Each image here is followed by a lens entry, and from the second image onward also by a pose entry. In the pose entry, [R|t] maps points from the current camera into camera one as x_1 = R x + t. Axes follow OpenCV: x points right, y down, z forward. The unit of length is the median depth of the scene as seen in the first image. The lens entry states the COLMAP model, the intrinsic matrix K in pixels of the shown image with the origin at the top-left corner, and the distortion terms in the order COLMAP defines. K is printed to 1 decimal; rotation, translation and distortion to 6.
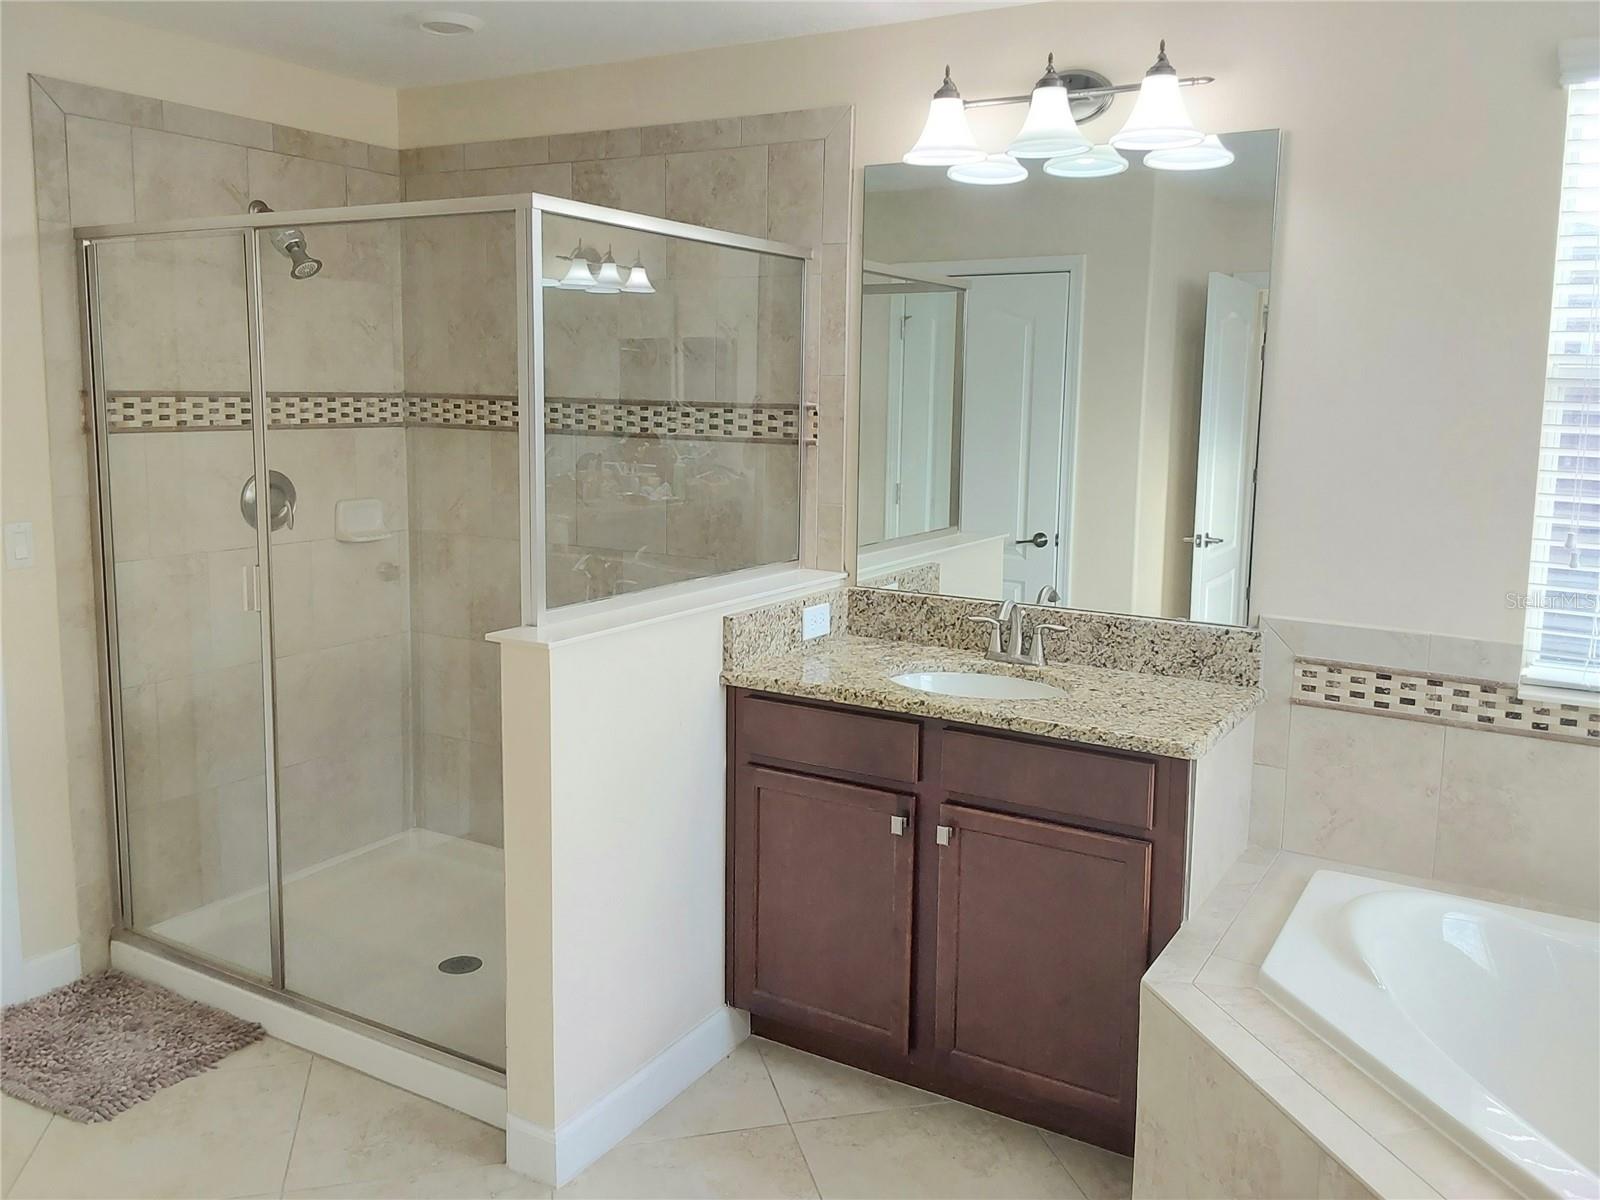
lens RADIAL K [[1282.4, 0, 814.9], [0, 1282.4, 546.1], [0, 0, 1]] dist [0.105169, -0.161592]
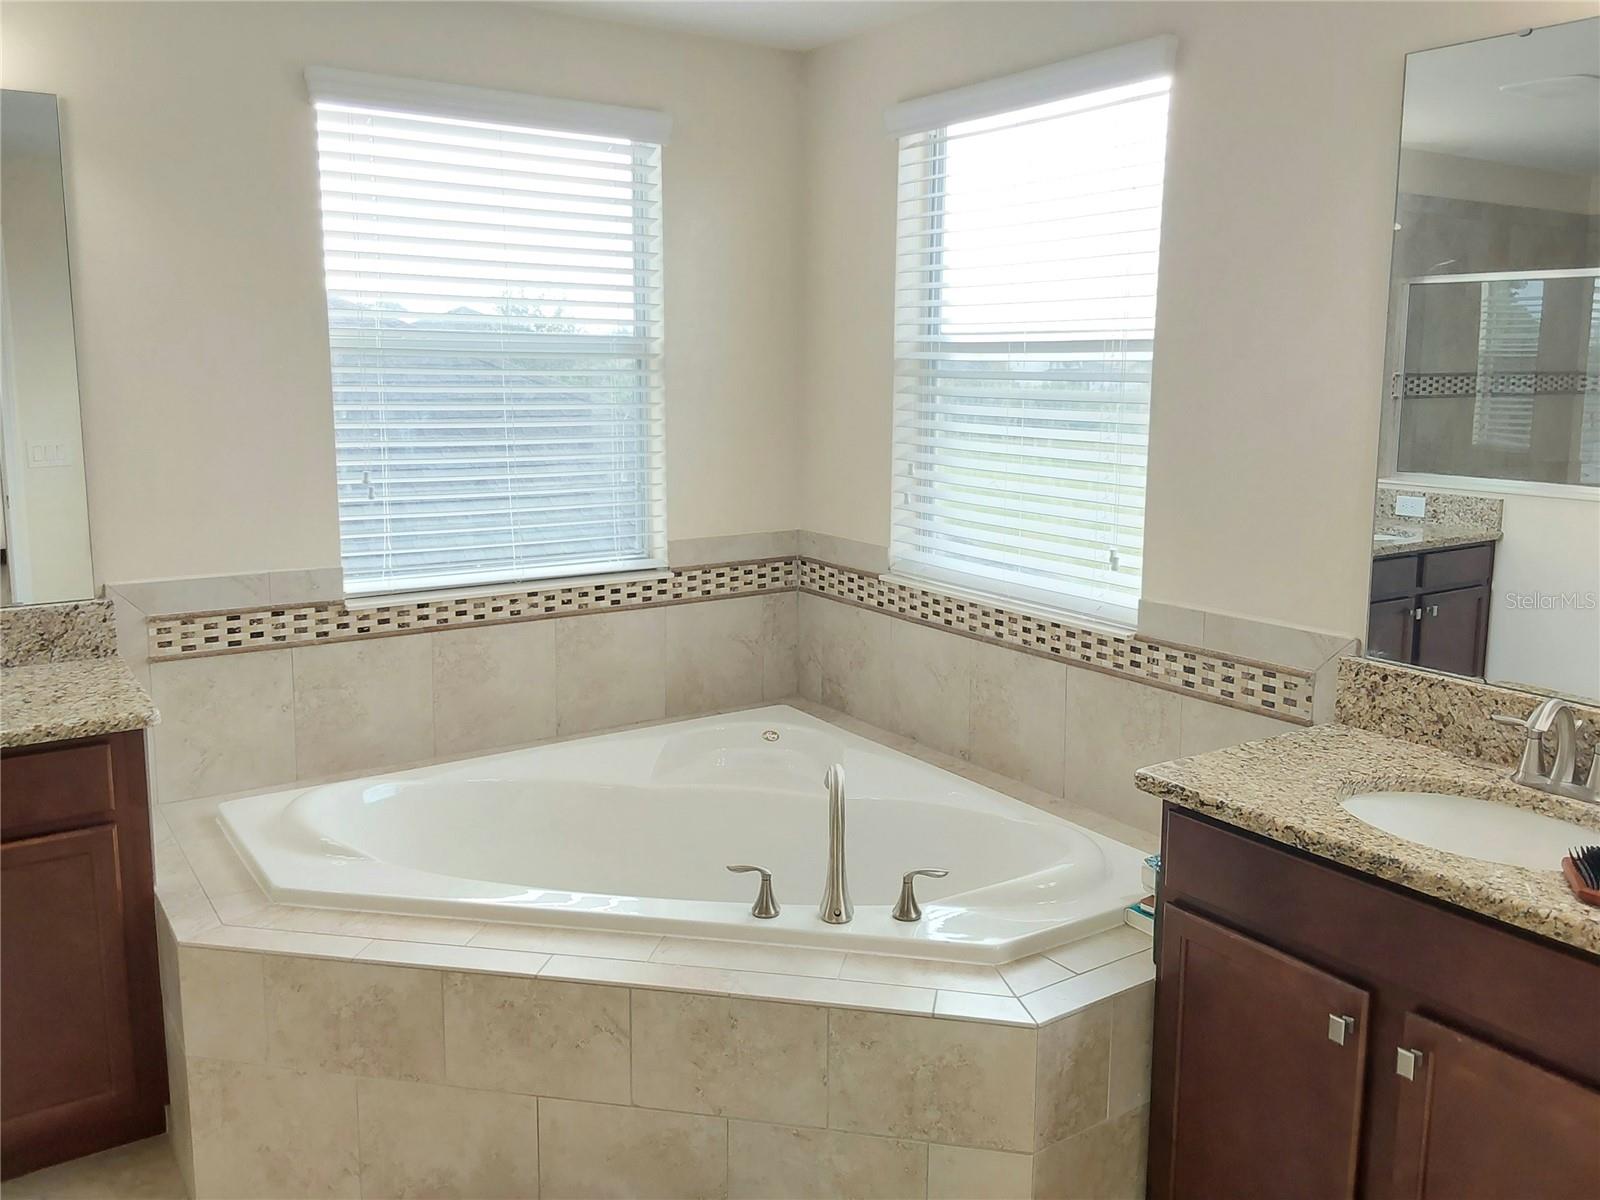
lens RADIAL K [[1282.4, 0, 814.9], [0, 1282.4, 546.1], [0, 0, 1]] dist [0.105169, -0.161592]
pose [[0.418662, -0.144756, 0.896531, -0.345270], [0.113972, 0.987784, 0.106268, -0.021418], [-0.900962, 0.057689, 0.430046, 0.077804]]
